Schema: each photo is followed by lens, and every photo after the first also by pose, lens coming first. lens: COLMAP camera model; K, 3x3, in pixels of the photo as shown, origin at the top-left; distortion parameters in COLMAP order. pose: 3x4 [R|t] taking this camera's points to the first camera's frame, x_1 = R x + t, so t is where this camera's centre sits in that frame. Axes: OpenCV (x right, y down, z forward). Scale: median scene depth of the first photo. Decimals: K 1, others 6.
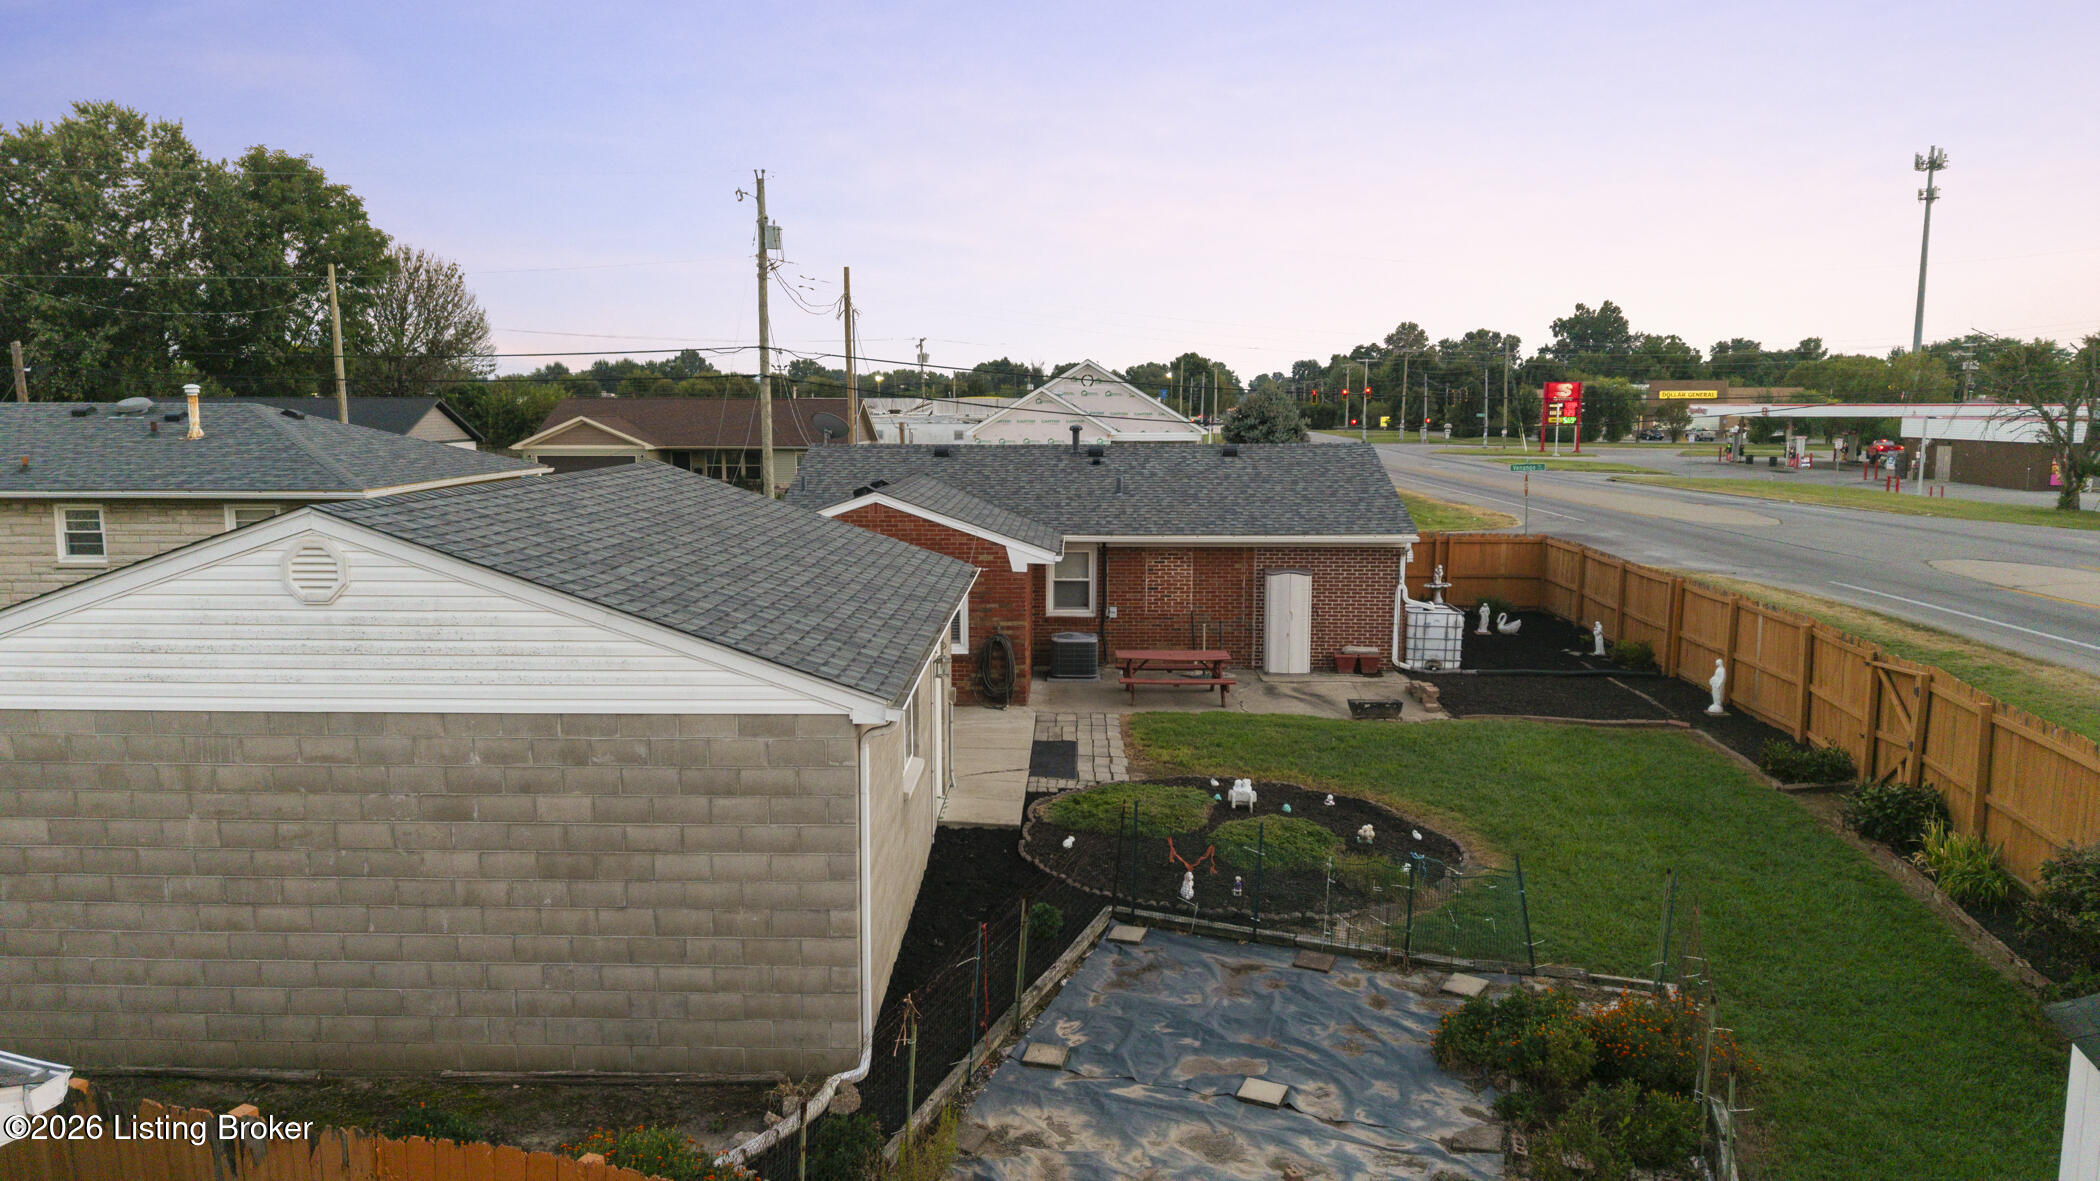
lens RADIAL K [[1394.6, 0, 1013.3], [0, 1394.6, 629.0], [0, 0, 1]] dist [0.058102, -0.067018]
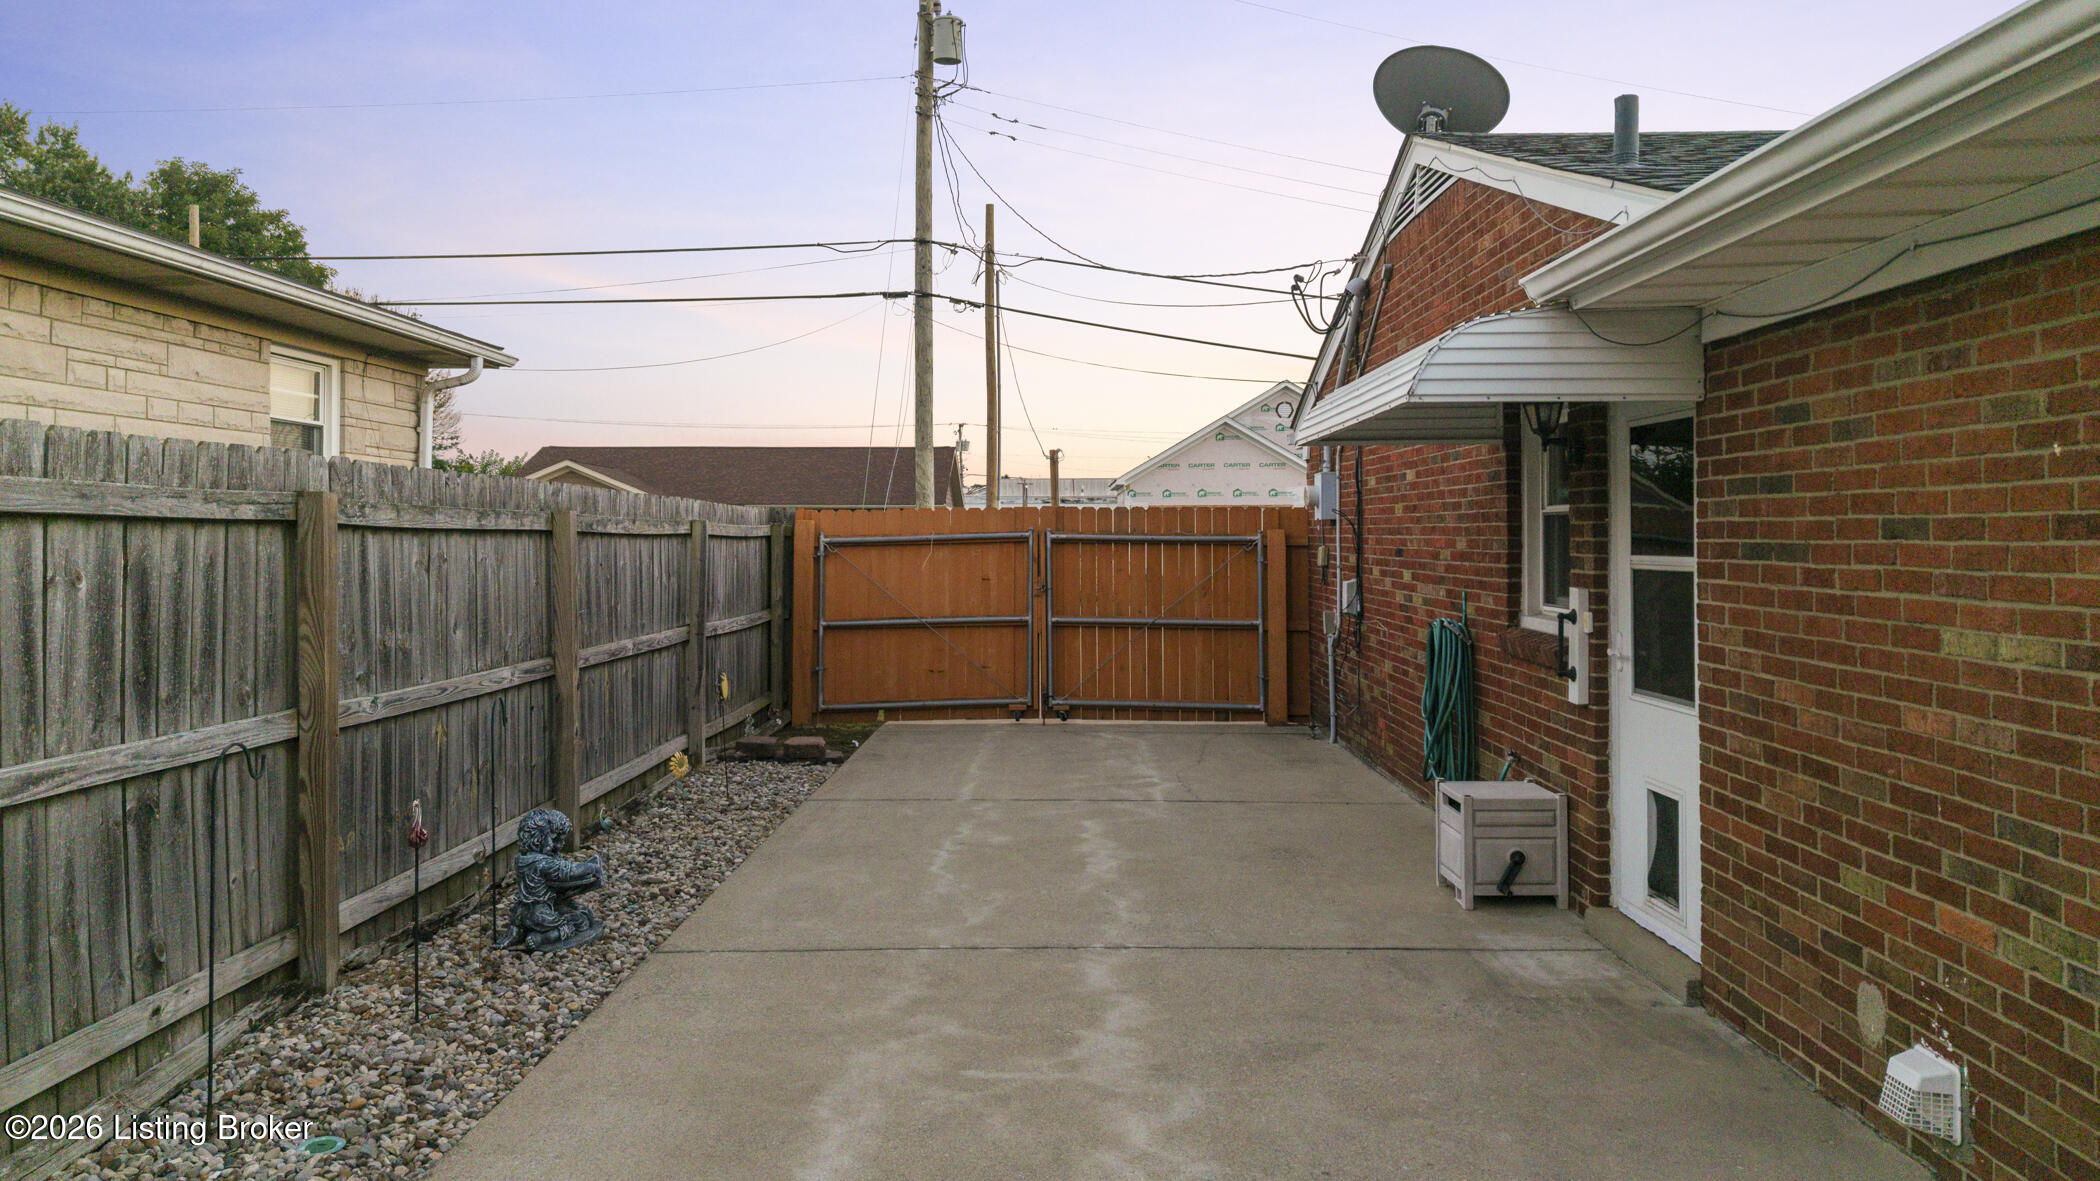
lens RADIAL K [[1424.2, 0, 1028.0], [0, 1424.2, 569.6], [0, 0, 1]] dist [0.012490, -0.016010]
pose [[0.999744, -0.000921, 0.022627, -0.261448], [0.003930, 0.991070, -0.133286, -0.005794], [-0.022302, 0.133341, 0.990819, 0.823756]]
